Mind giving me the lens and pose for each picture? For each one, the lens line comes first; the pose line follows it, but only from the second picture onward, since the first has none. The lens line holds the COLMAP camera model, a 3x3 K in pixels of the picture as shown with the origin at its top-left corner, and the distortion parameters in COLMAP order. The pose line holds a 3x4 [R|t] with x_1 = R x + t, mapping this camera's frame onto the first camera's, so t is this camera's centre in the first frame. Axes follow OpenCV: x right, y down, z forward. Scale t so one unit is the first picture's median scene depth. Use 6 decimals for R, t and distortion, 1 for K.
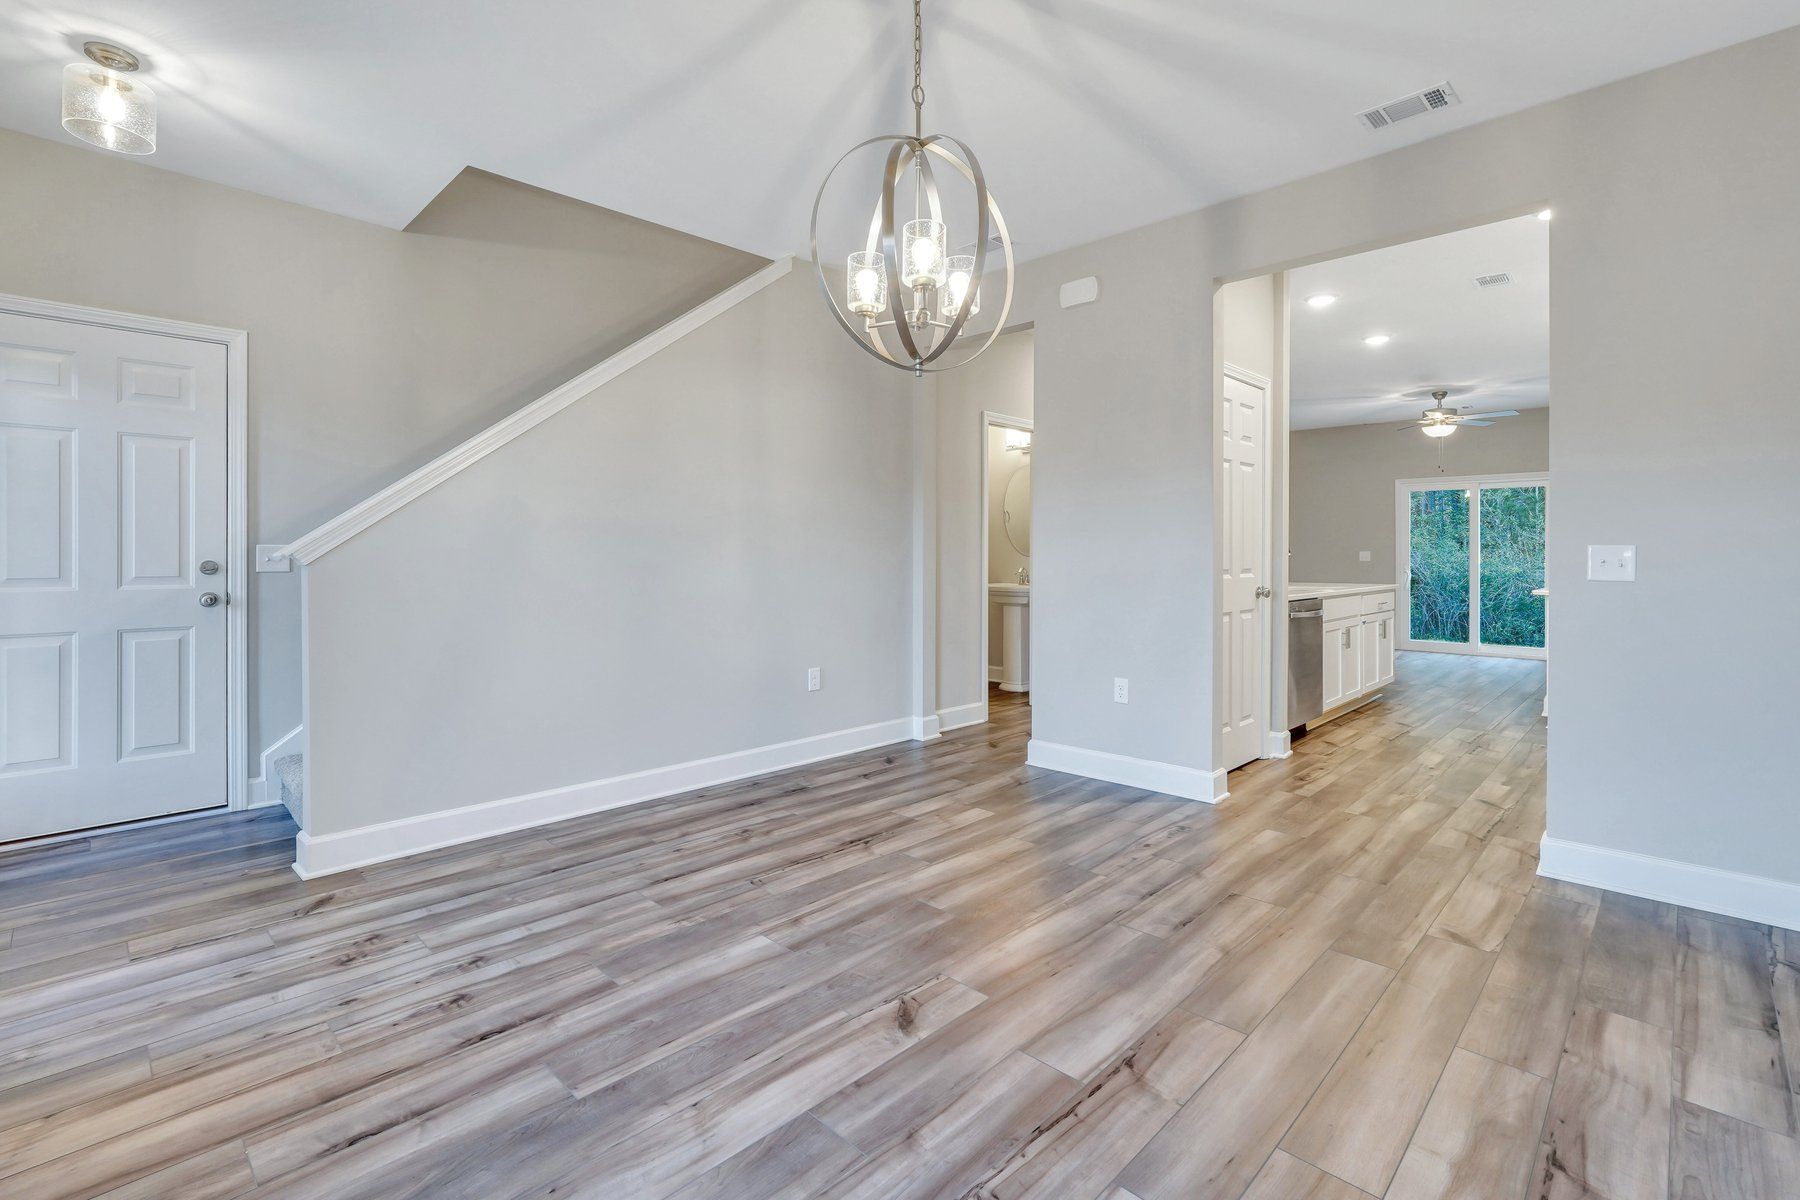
lens RADIAL K [[808.6, 0, 909.8], [0, 808.6, 553.8], [0, 0, 1]] dist [-0.006429, 0.000070]
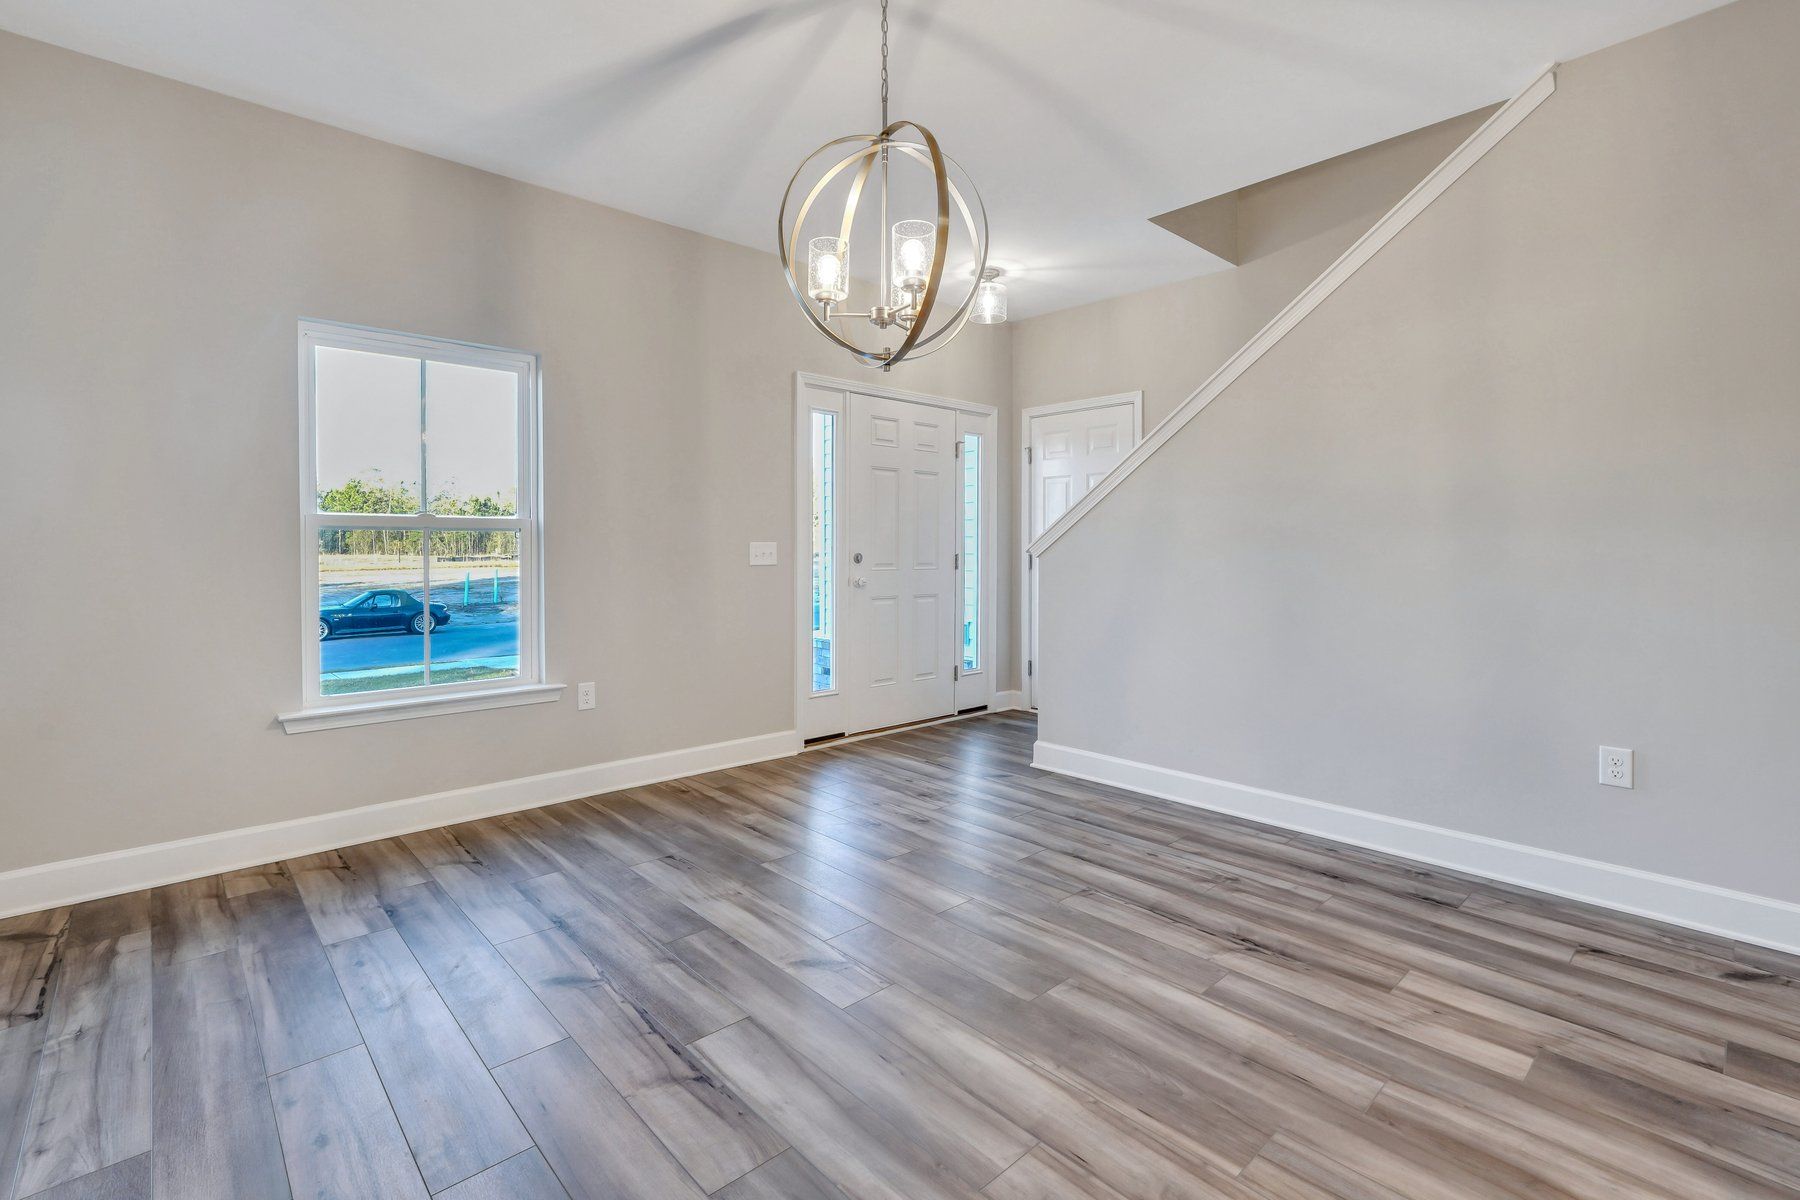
lens RADIAL K [[807.4, 0, 901.8], [0, 807.4, 584.9], [0, 0, 1]] dist [-0.012601, 0.006804]
pose [[-0.050955, 0.039506, -0.997919, 0.725070], [0.001819, 0.999219, 0.039465, -0.000653], [0.998699, 0.000196, -0.050987, 0.777561]]
